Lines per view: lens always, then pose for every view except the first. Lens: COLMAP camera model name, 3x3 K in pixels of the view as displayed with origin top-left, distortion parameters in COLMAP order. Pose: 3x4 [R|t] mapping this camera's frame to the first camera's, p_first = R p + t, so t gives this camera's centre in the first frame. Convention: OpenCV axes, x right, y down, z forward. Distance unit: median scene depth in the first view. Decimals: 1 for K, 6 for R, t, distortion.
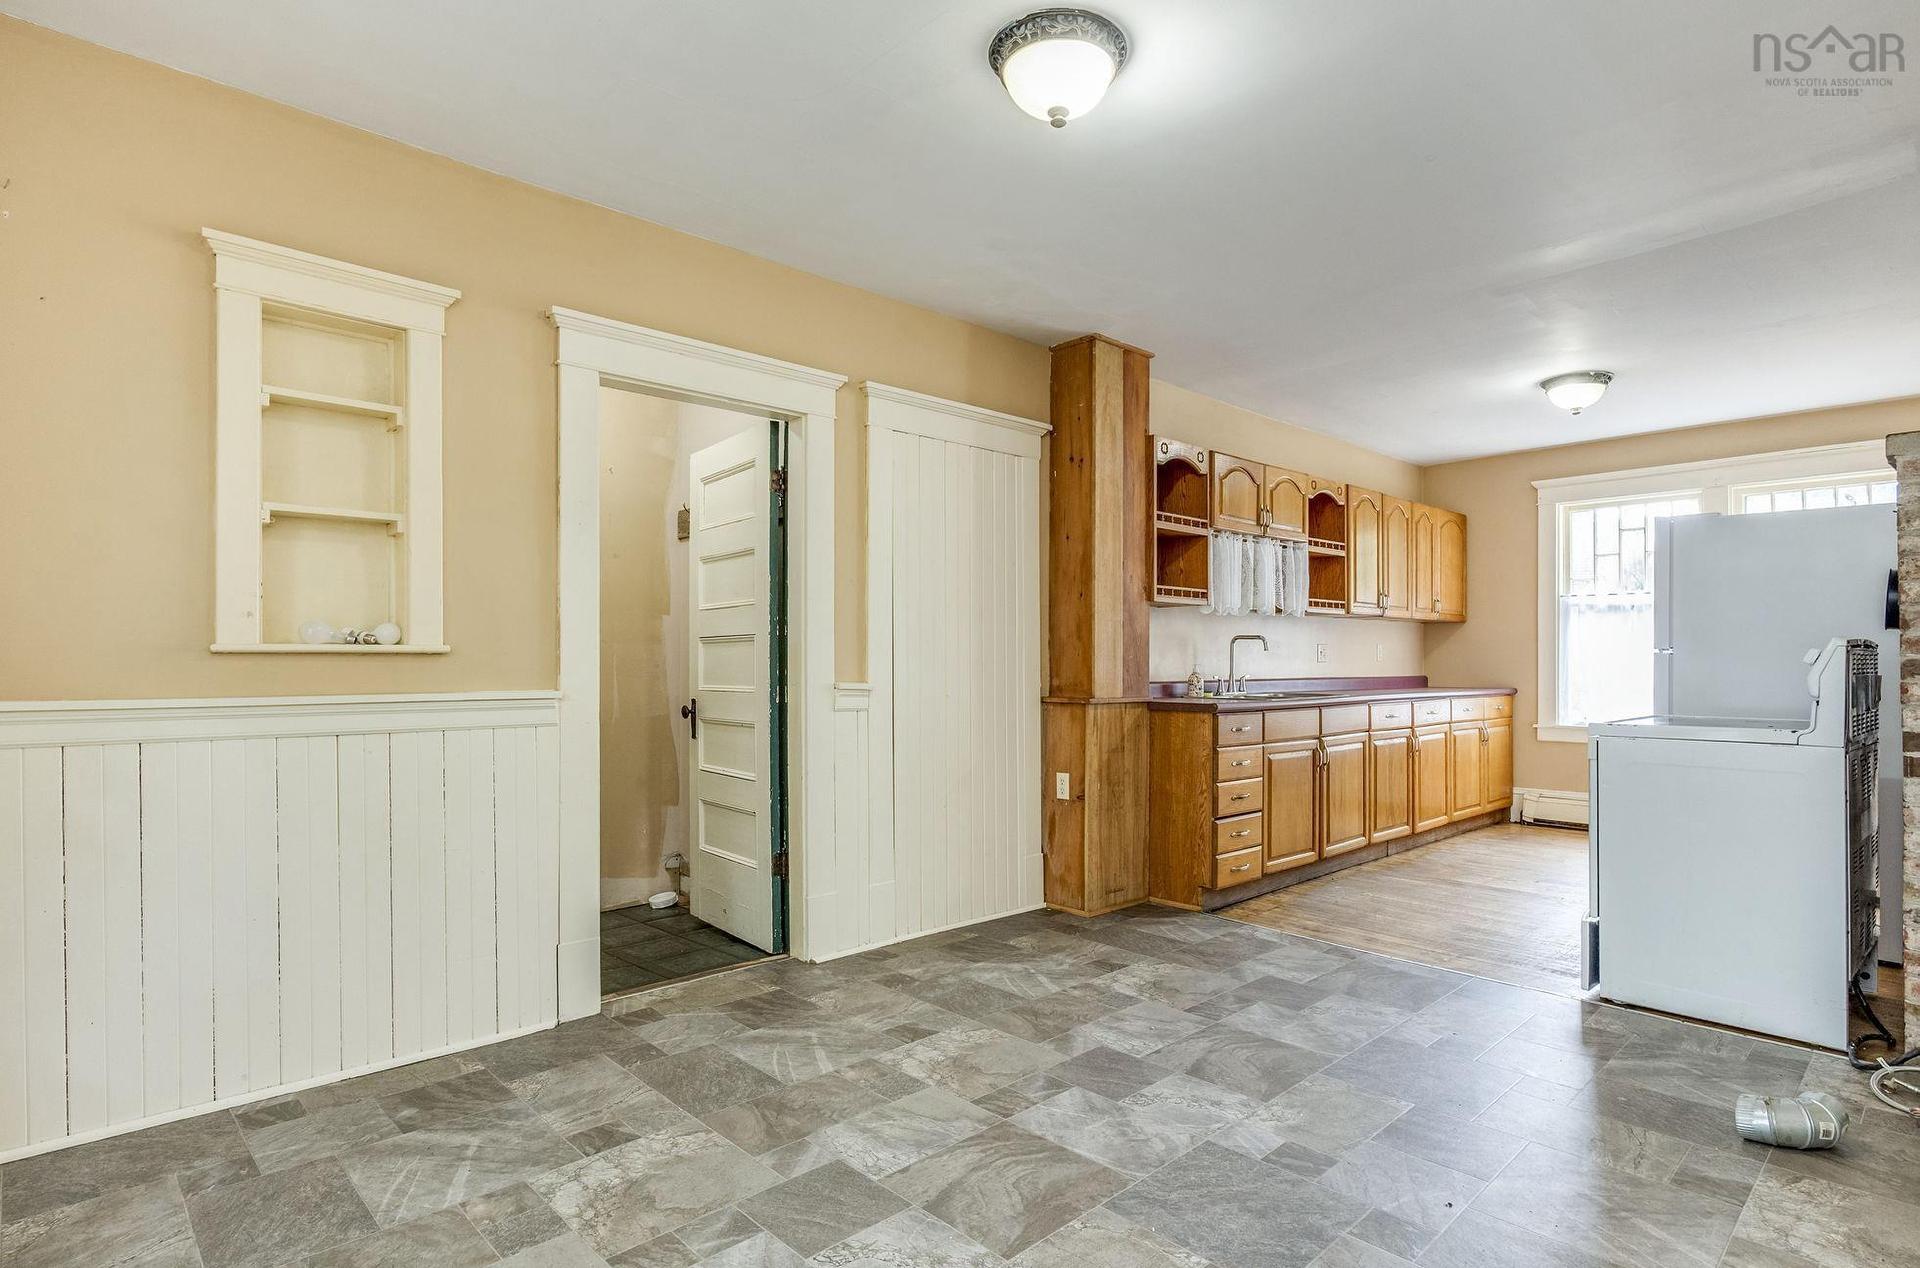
lens RADIAL K [[992.8, 0, 966.0], [0, 992.8, 638.1], [0, 0, 1]] dist [-0.017910, -0.000389]
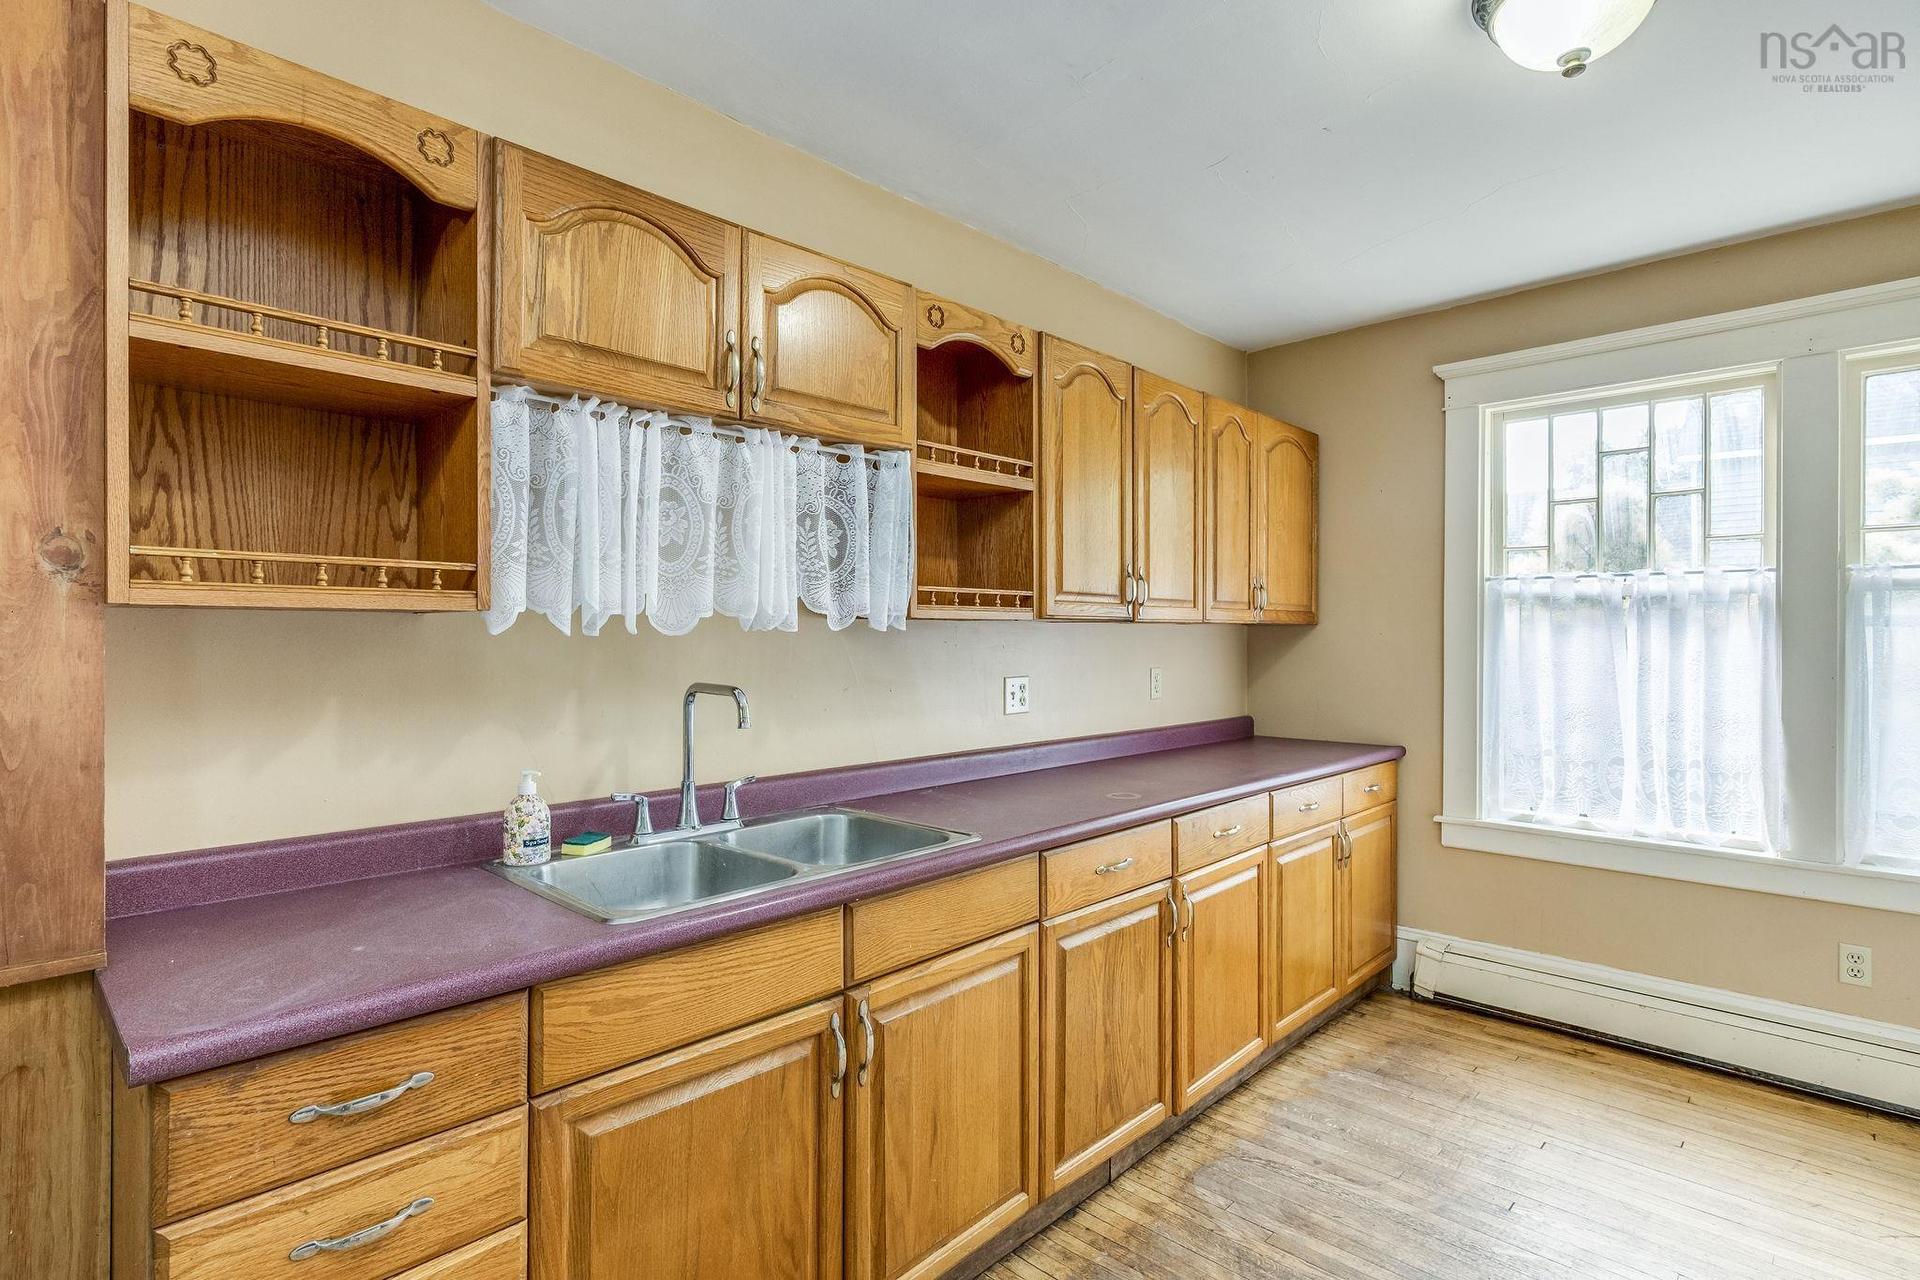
lens RADIAL K [[947.3, 0, 950.3], [0, 947.3, 635.3], [0, 0, 1]] dist [0.002671, 0.000281]
pose [[0.998079, -0.003427, 0.061858, 0.288713], [0.002149, 0.999783, 0.020701, -0.023656], [-0.061916, -0.020528, 0.997870, 0.518645]]
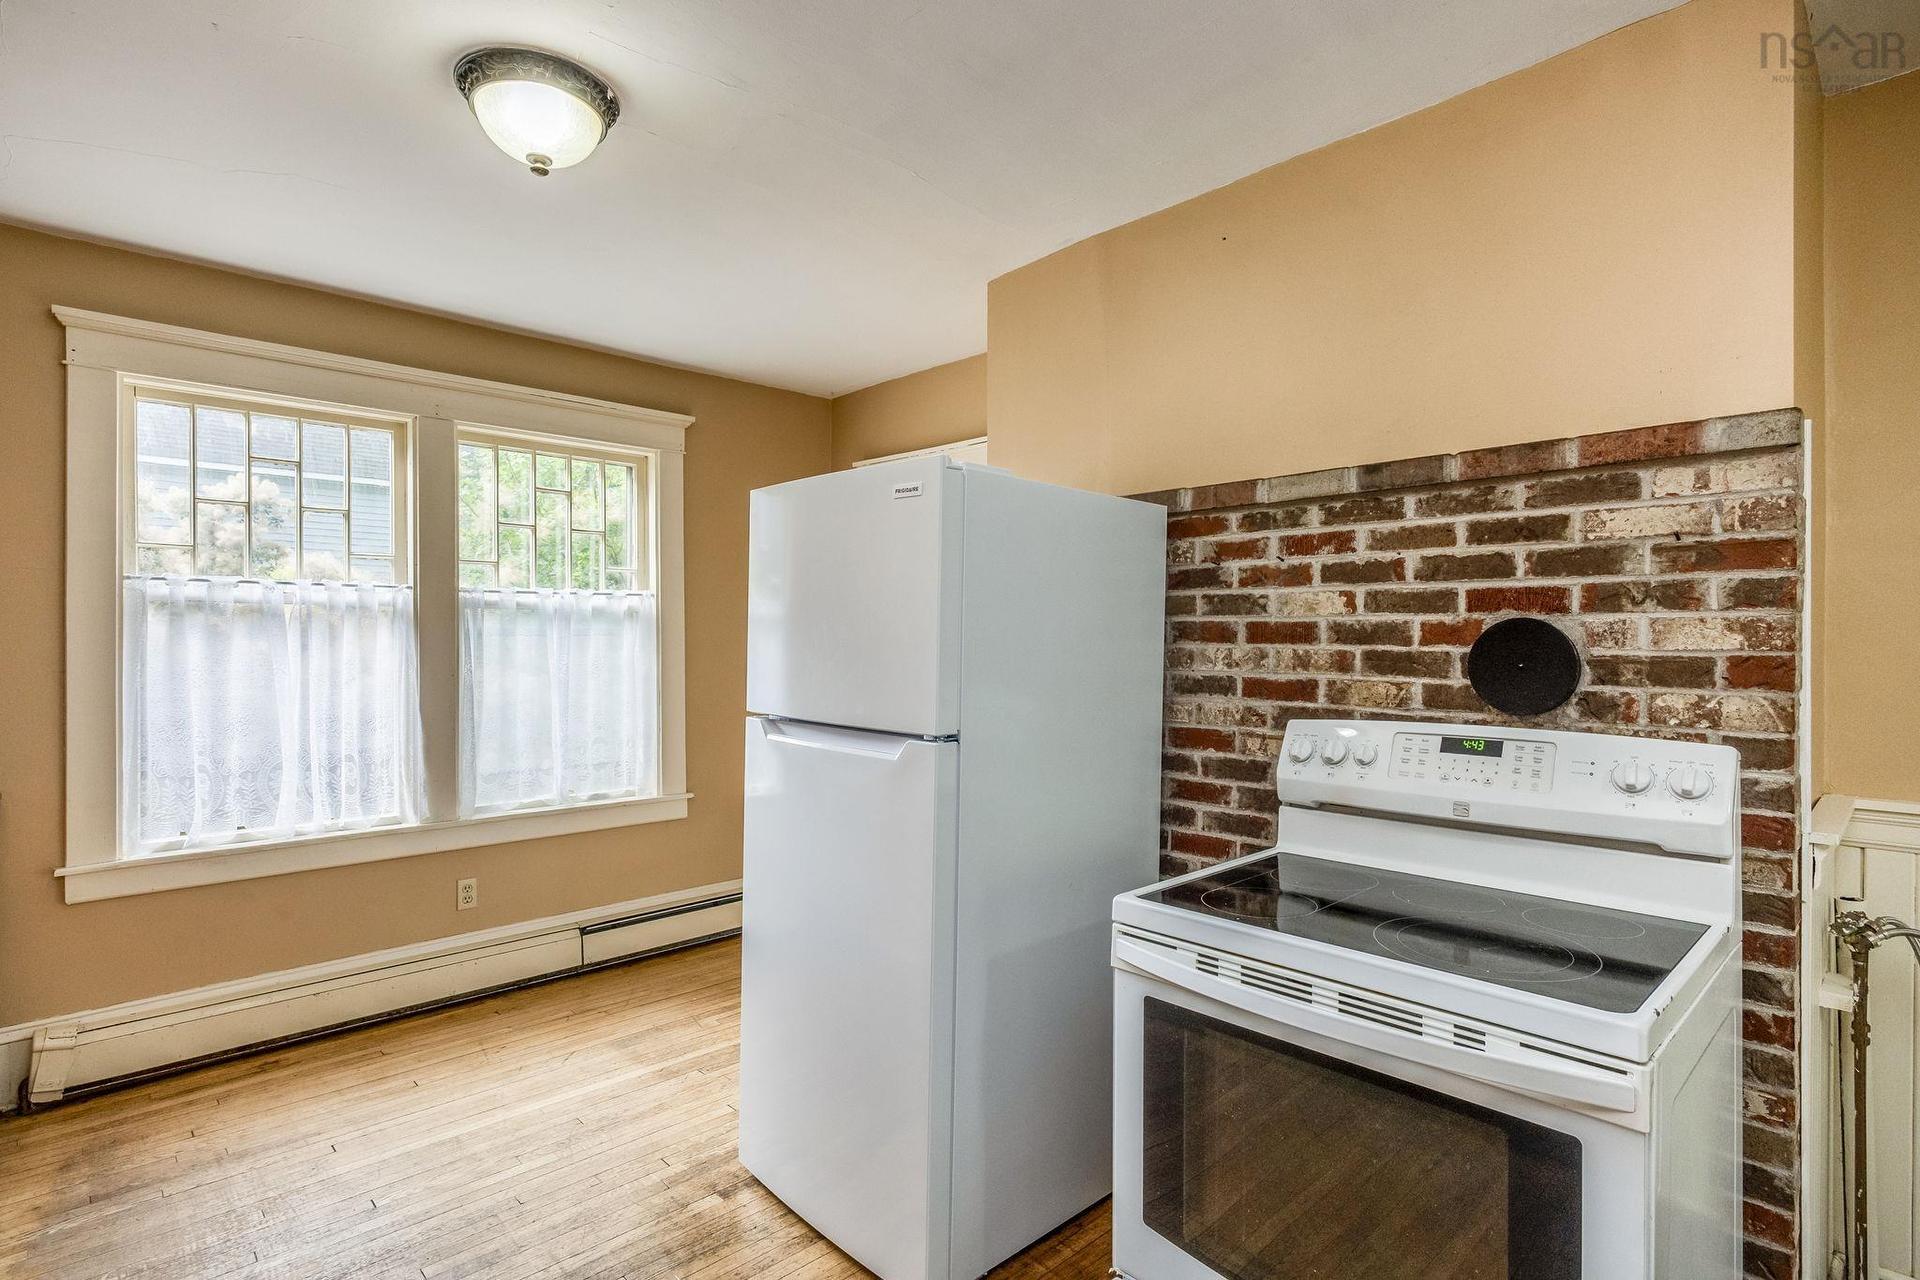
lens RADIAL K [[947.3, 0, 956.9], [0, 947.3, 639.5], [0, 0, 1]] dist [0.002671, 0.000281]
pose [[-0.017544, -0.004644, 0.999835, 0.160207], [-0.019621, 0.999798, 0.004300, -0.023464], [-0.999654, -0.019542, -0.017631, 0.639298]]
